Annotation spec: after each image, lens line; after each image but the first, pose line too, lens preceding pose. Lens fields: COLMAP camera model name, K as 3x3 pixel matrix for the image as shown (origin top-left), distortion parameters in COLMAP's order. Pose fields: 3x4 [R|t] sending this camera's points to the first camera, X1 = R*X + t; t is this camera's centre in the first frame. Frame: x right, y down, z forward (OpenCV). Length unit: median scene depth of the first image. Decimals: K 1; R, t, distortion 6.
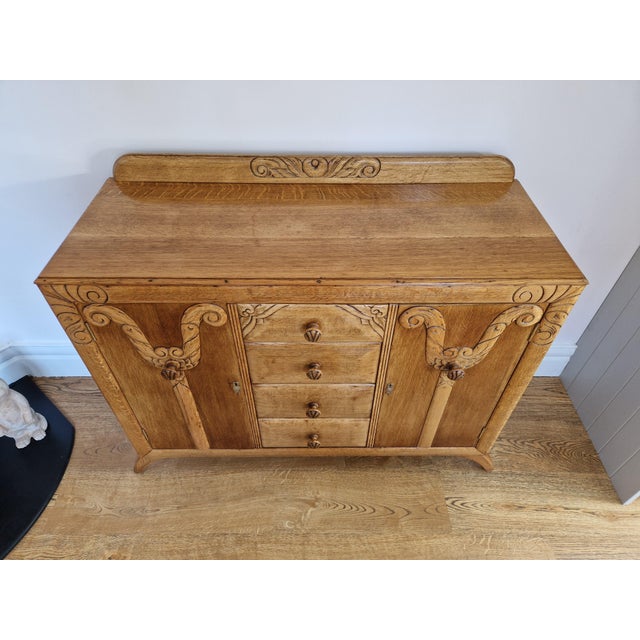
lens RADIAL K [[428.1, 0, 320.0], [0, 428.1, 320.0], [0, 0, 1]] dist [0.069980, -0.057036]
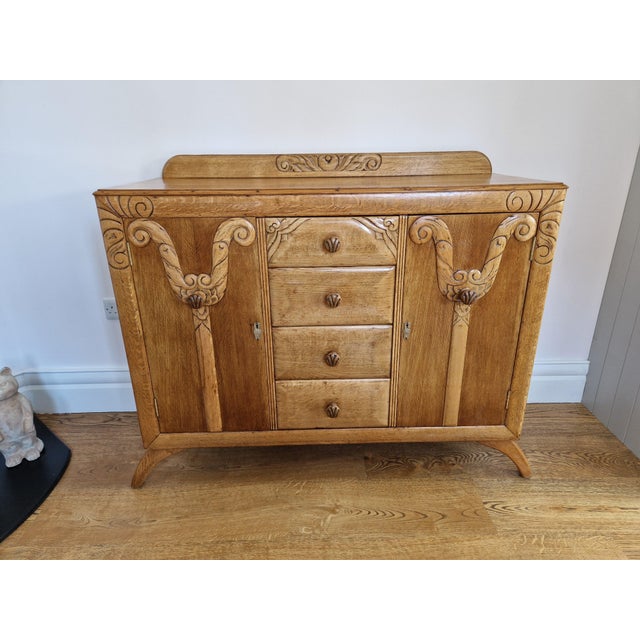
lens RADIAL K [[425.7, 0, 322.7], [0, 425.7, 314.1], [0, 0, 1]] dist [0.074223, -0.059656]
pose [[0.999746, -0.021227, 0.007615, -0.044844], [0.022492, 0.913919, -0.405273, 0.531709], [0.001643, 0.405341, 0.914164, 0.057309]]
